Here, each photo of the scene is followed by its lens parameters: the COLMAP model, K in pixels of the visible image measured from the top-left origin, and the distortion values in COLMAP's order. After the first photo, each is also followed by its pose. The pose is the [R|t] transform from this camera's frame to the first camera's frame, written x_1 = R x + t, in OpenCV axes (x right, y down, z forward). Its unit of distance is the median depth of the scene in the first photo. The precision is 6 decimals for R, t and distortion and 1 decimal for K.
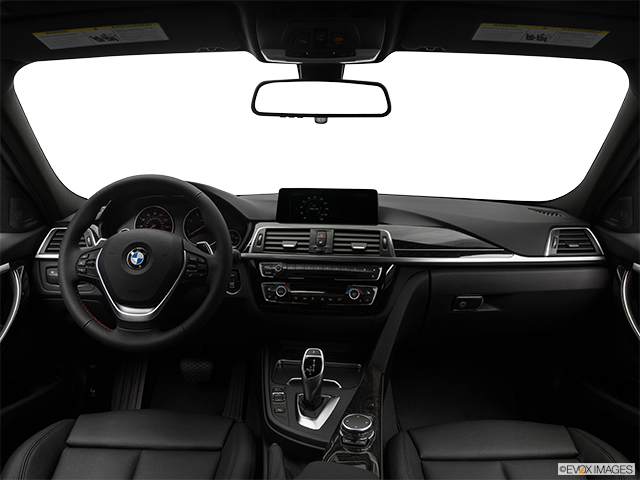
lens RADIAL K [[431.6, 0, 320.0], [0, 431.6, 240.0], [0, 0, 1]] dist [-0.001595, -0.000164]
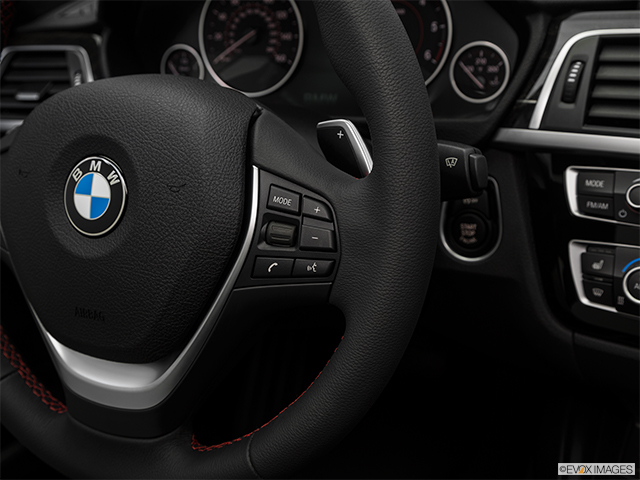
lens RADIAL K [[732.2, 0, 320.0], [0, 732.2, 240.0], [0, 0, 1]] dist [-0.002218, -0.032150]
pose [[0.888371, 0.096436, -0.448884, -0.065671], [0.044130, 0.955230, 0.292553, -0.046721], [0.457000, -0.279706, 0.844344, 0.515849]]
